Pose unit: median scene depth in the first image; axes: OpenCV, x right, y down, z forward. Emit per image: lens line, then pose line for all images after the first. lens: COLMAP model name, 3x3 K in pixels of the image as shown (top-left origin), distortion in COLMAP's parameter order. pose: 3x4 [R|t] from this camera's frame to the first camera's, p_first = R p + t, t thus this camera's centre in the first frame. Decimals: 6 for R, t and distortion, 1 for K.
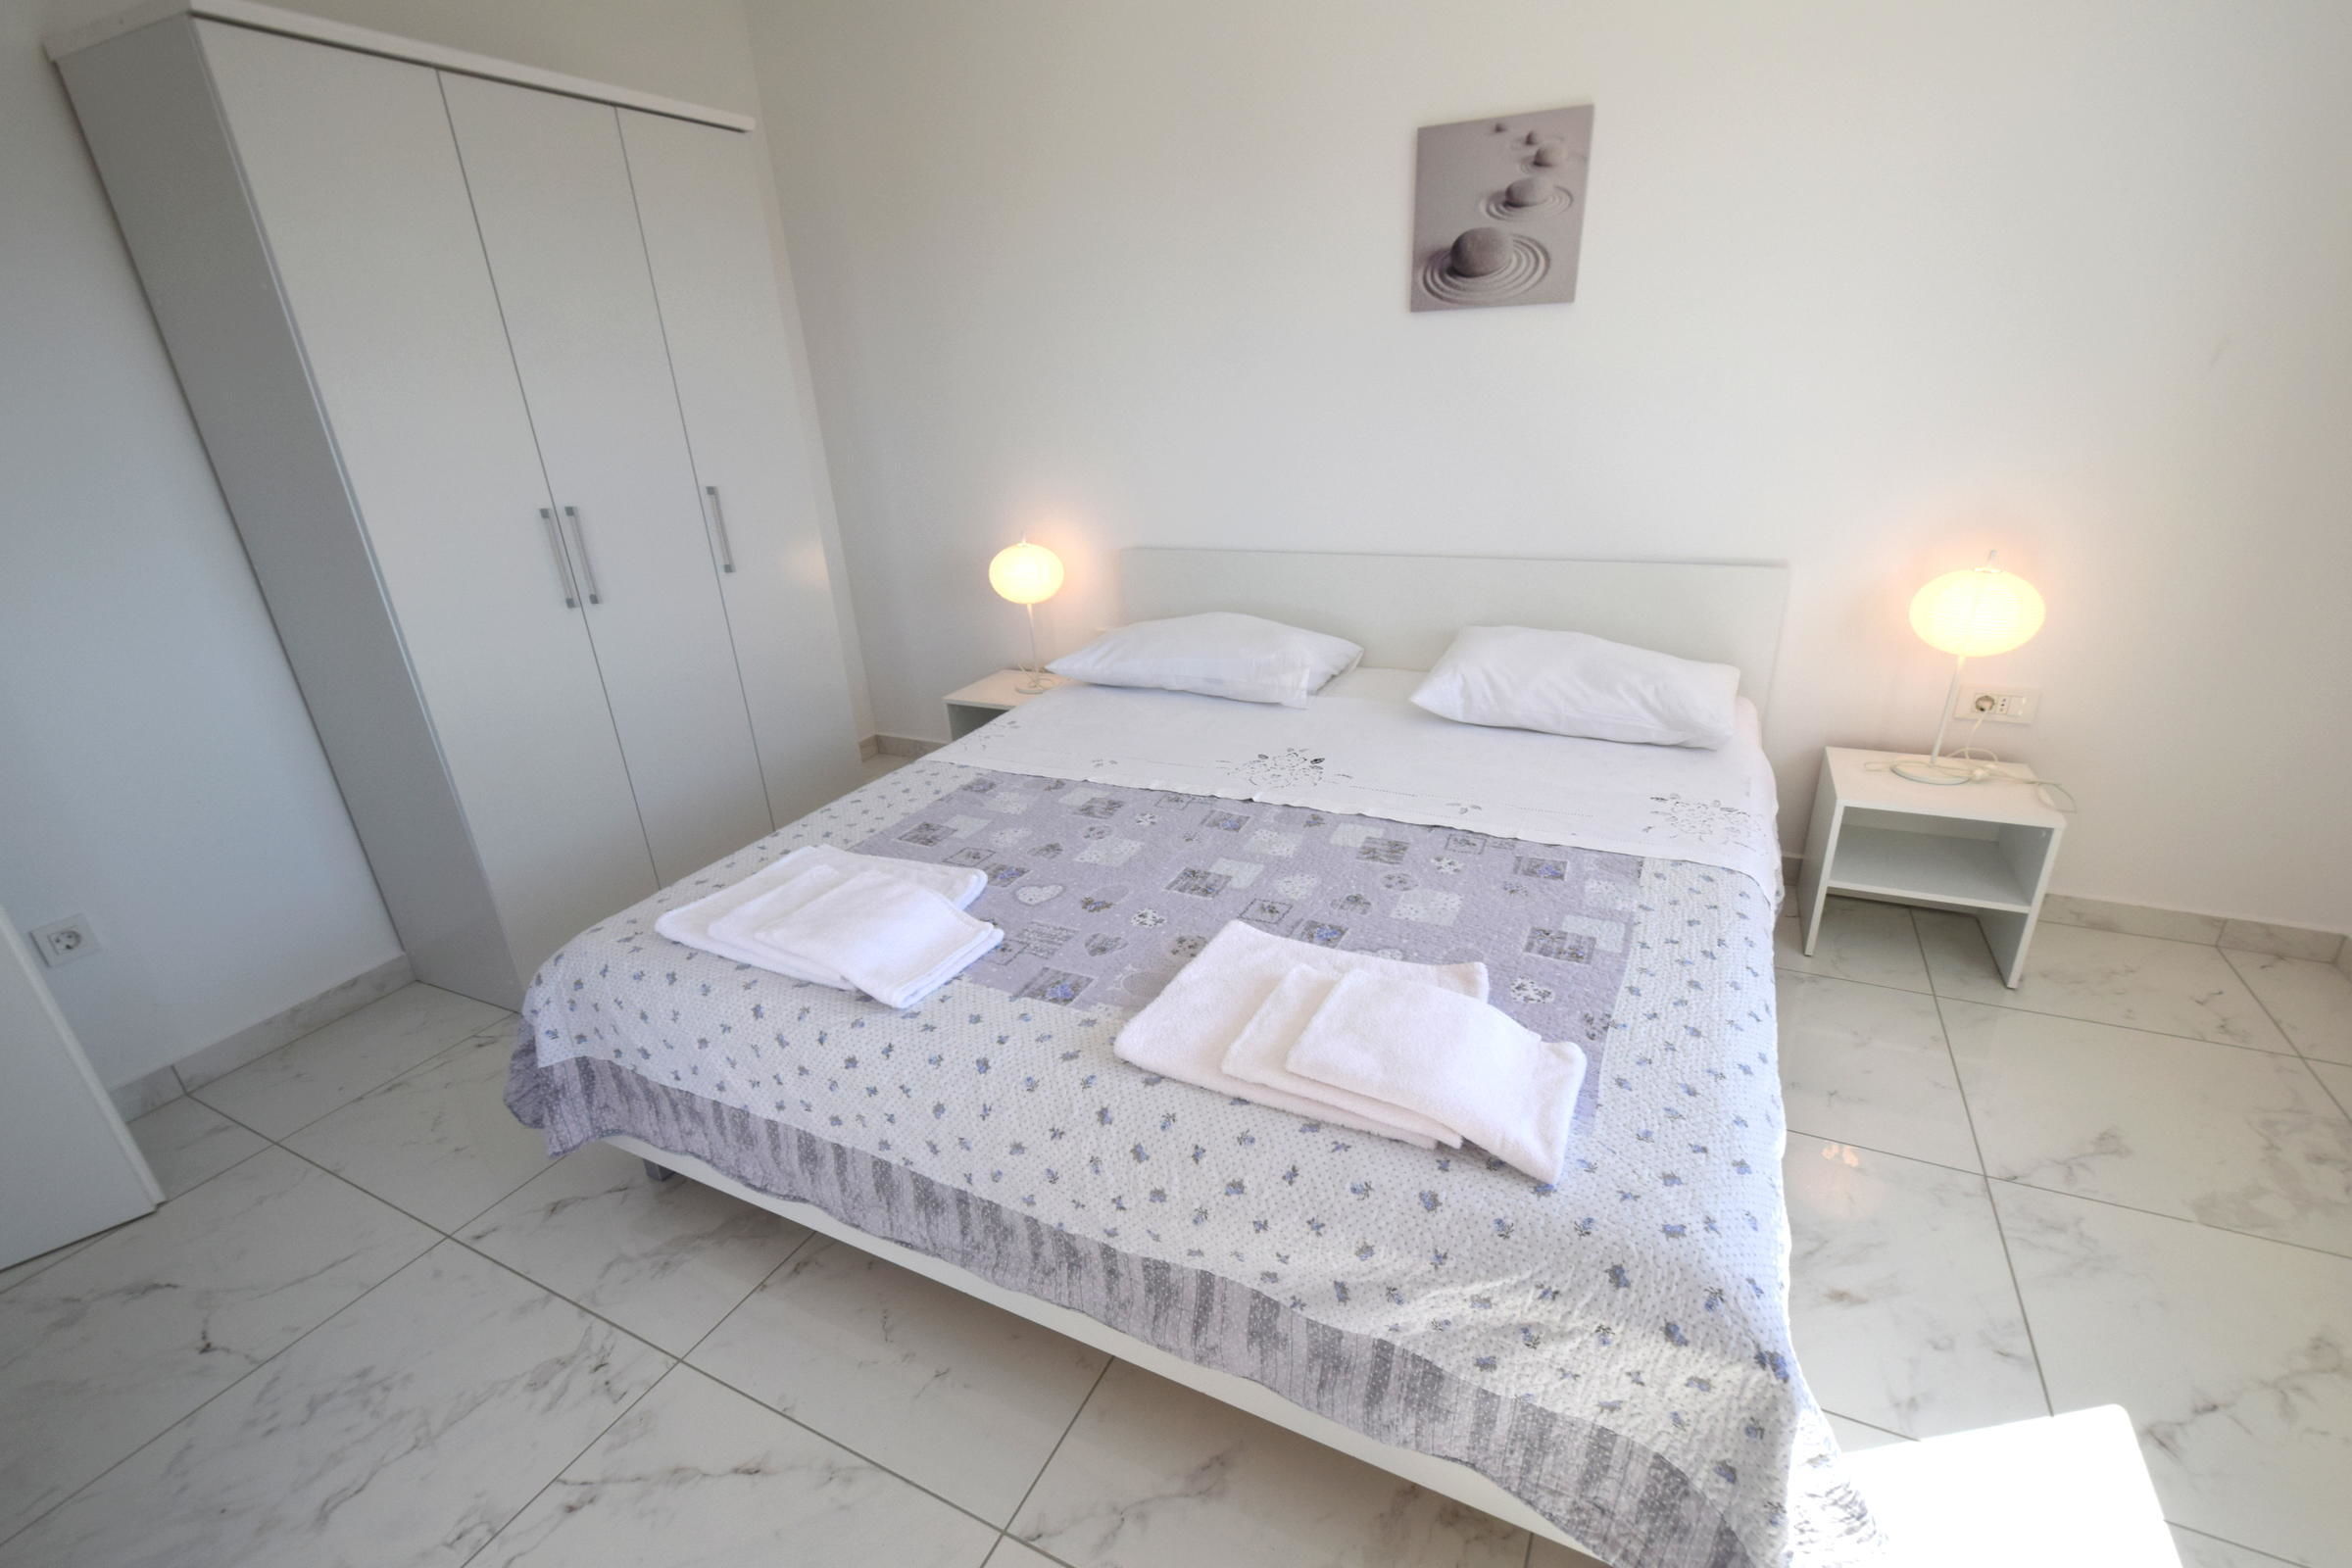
lens RADIAL K [[1025.6, 0, 1186.5], [0, 1025.6, 797.4], [0, 0, 1]] dist [-0.003040, -0.000422]
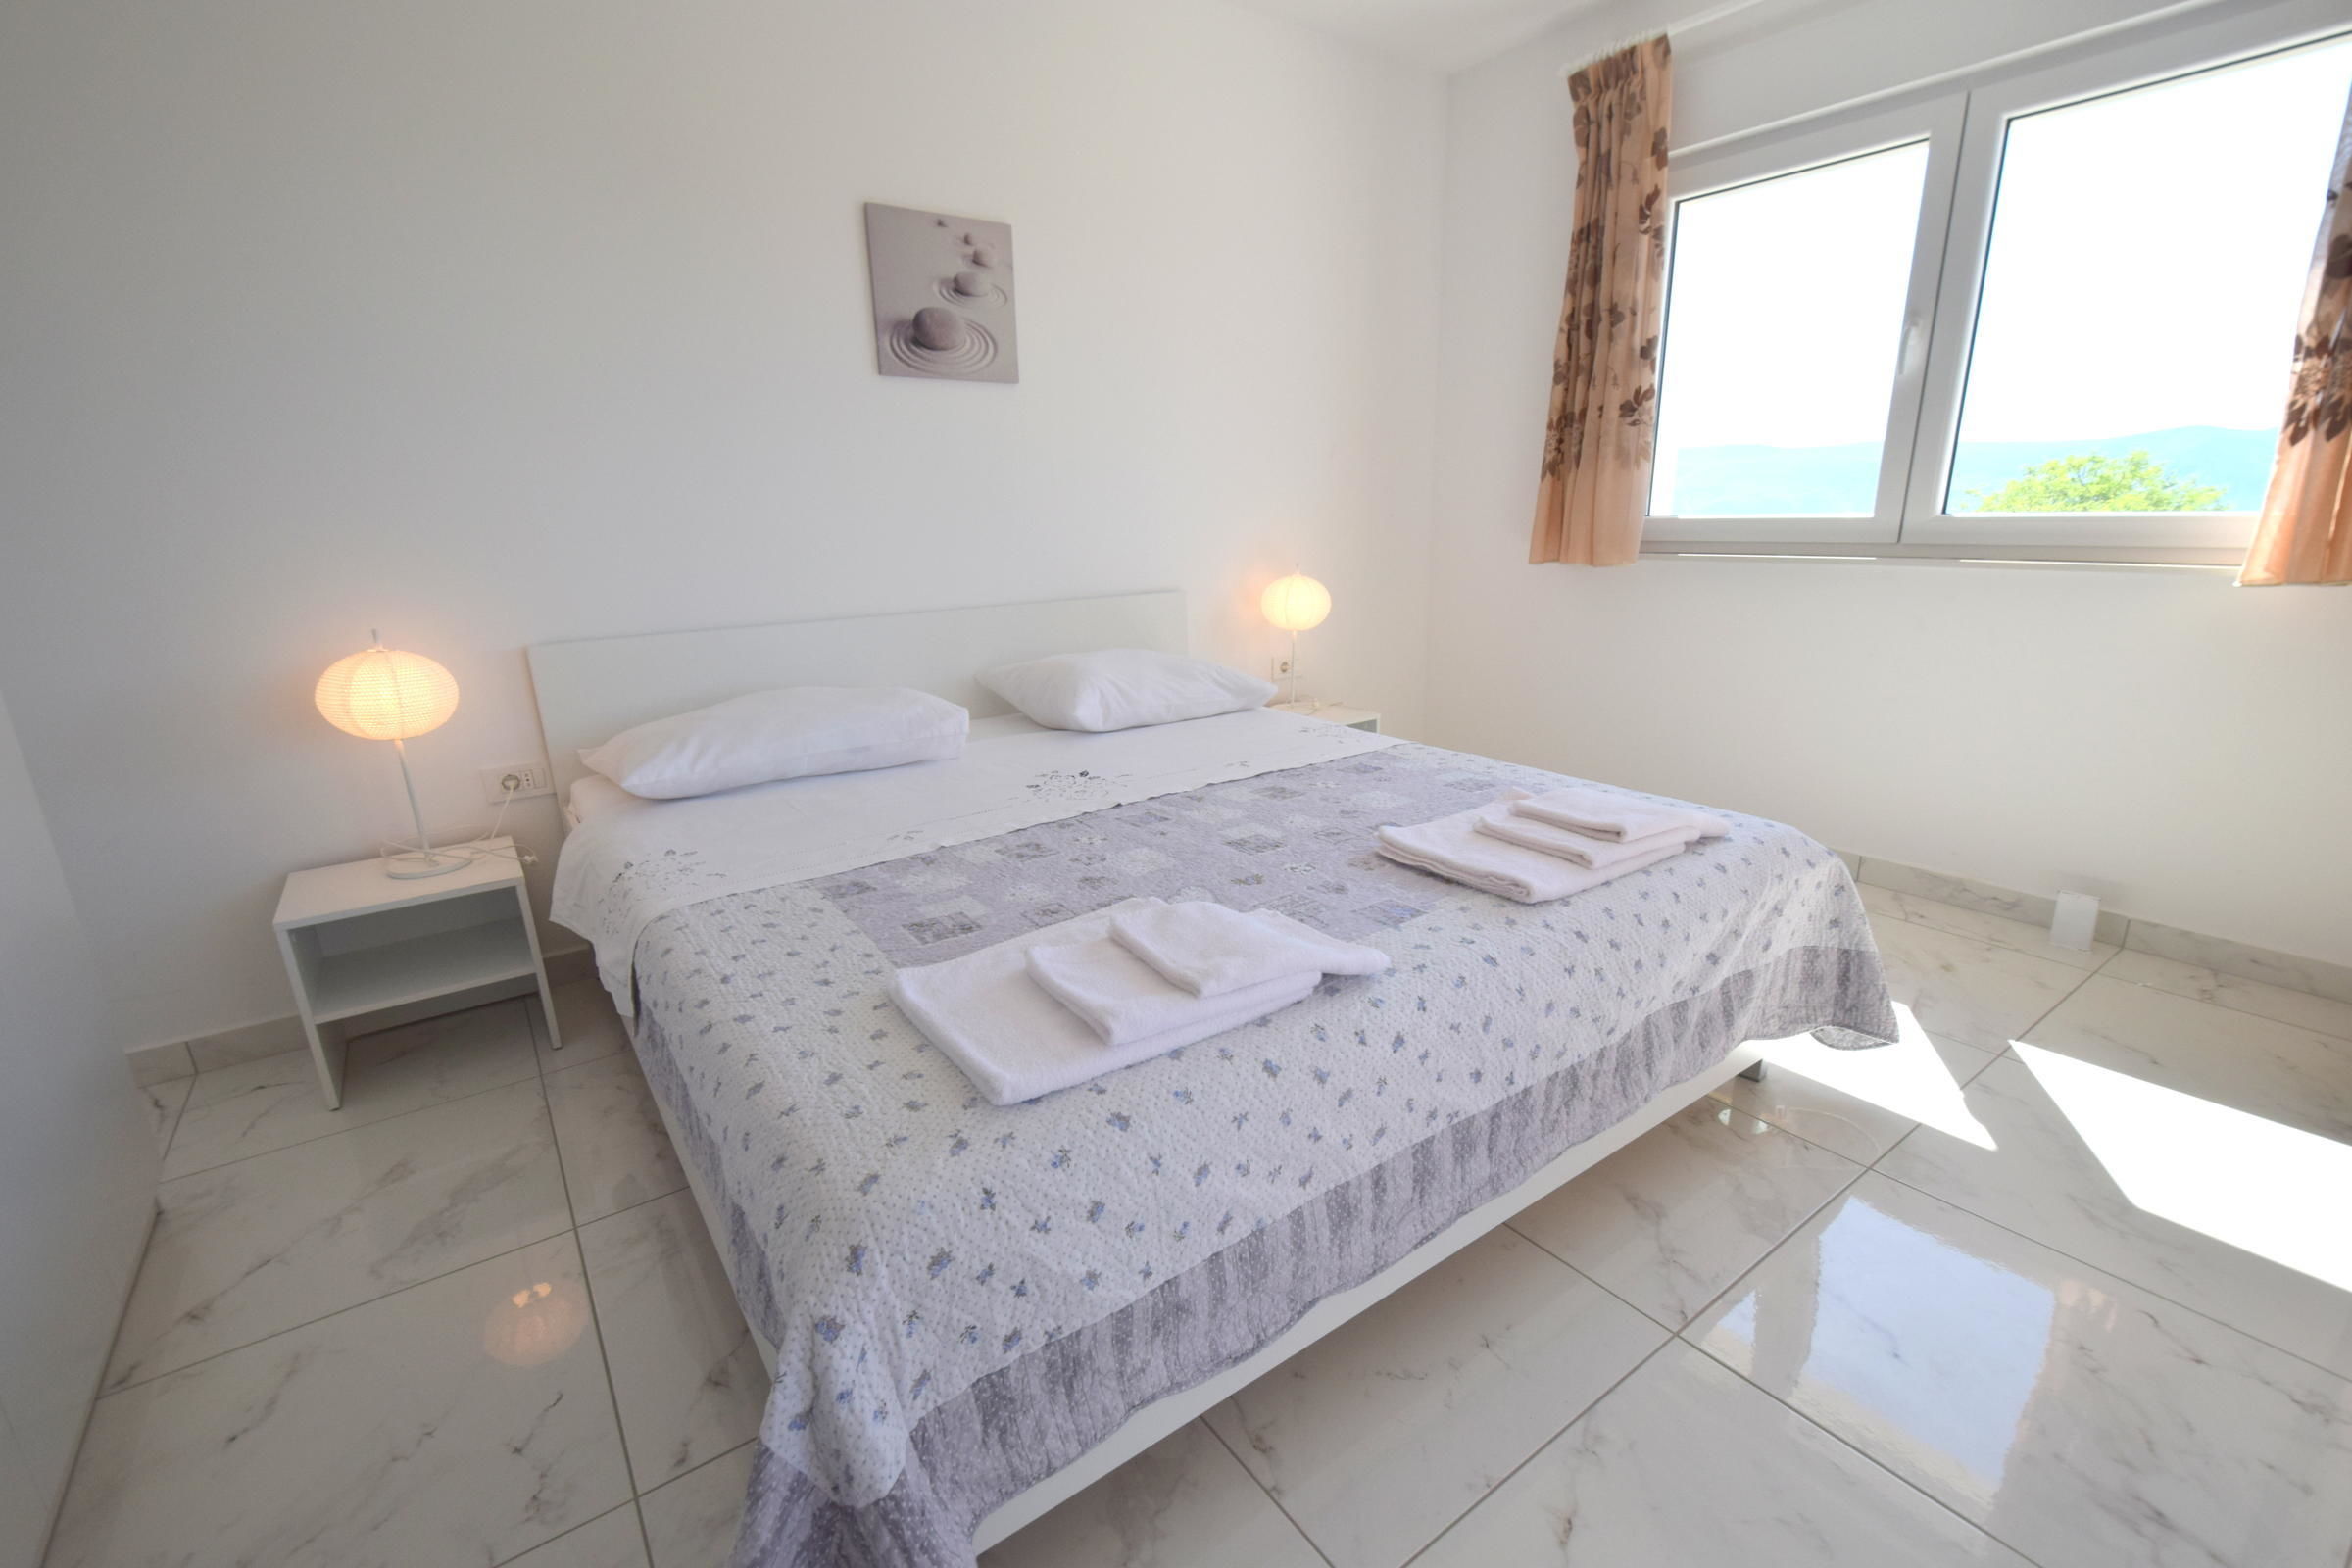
lens RADIAL K [[1025.6, 0, 1186.5], [0, 1025.6, 797.4], [0, 0, 1]] dist [-0.003040, -0.000422]
pose [[0.472770, -0.206725, 0.856594, -0.698939], [0.338441, 0.940133, 0.040094, -0.020090], [-0.813601, 0.270951, 0.514431, 0.401970]]
